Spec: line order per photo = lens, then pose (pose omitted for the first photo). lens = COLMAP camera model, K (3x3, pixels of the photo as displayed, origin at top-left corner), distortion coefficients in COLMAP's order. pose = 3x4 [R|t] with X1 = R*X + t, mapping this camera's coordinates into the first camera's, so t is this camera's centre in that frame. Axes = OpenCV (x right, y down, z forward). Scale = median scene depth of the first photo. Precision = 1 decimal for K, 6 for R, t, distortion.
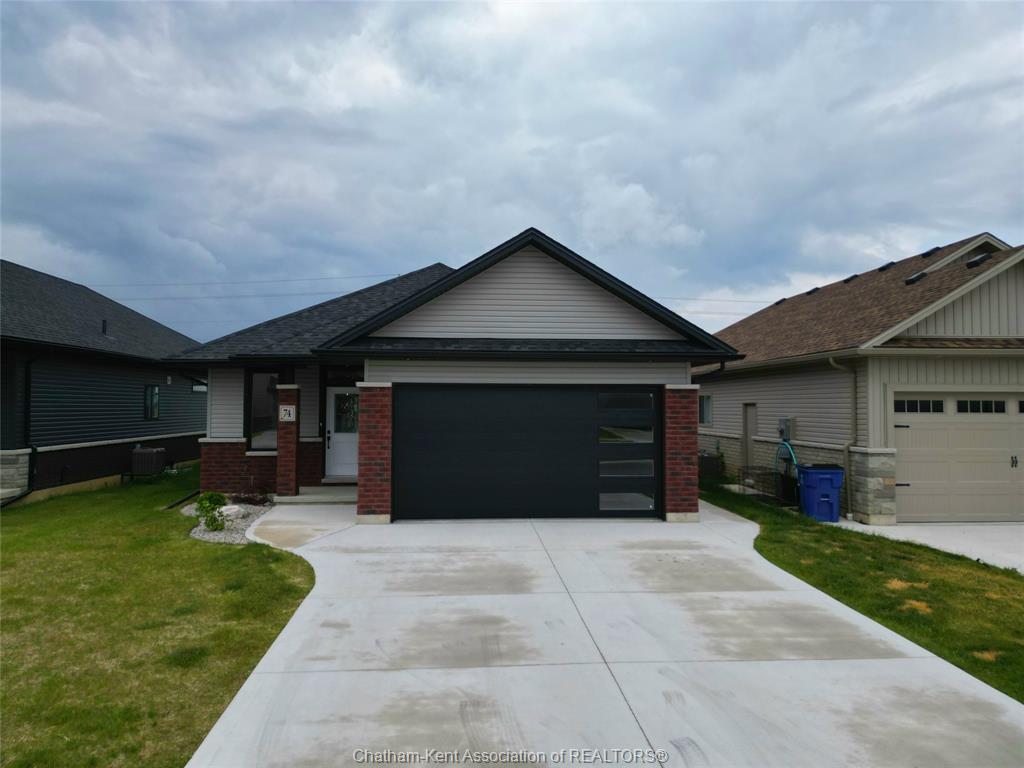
lens RADIAL K [[715.3, 0, 514.0], [0, 715.3, 384.6], [0, 0, 1]] dist [0.063069, -0.053939]
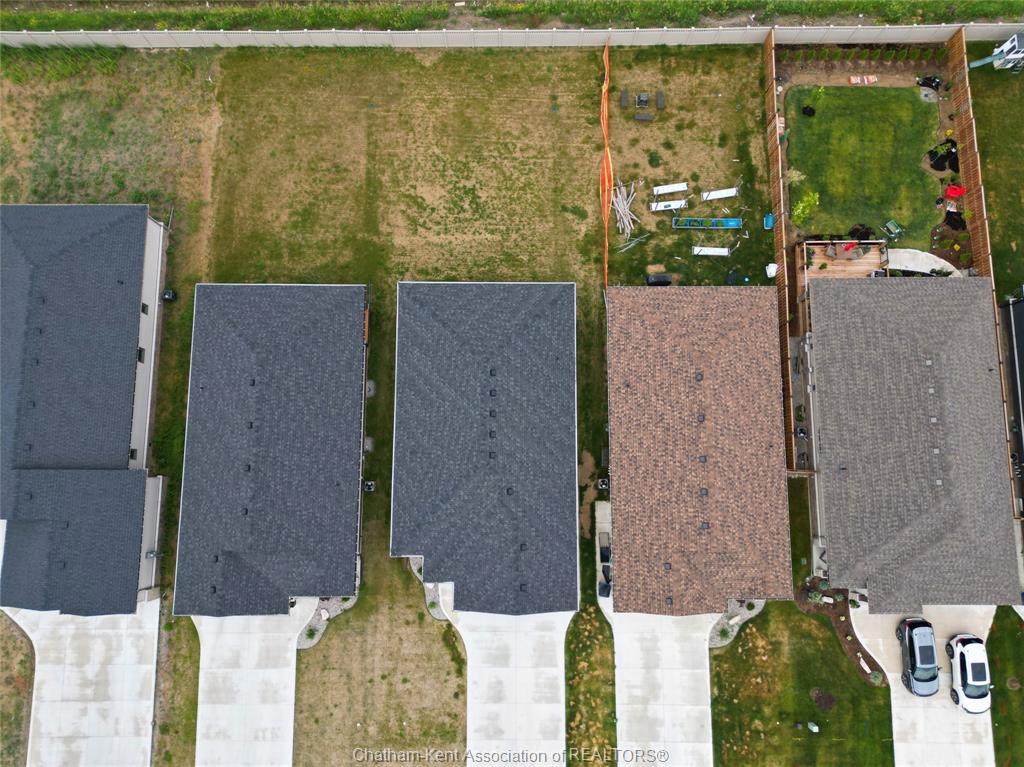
lens RADIAL K [[715.3, 0, 517.8], [0, 715.3, 393.6], [0, 0, 1]] dist [0.063069, -0.053939]
pose [[0.996982, 0.075849, -0.016566, 0.015714], [0.008304, 0.107968, 0.994120, -3.418496], [0.077191, -0.991257, 0.107012, 1.592292]]
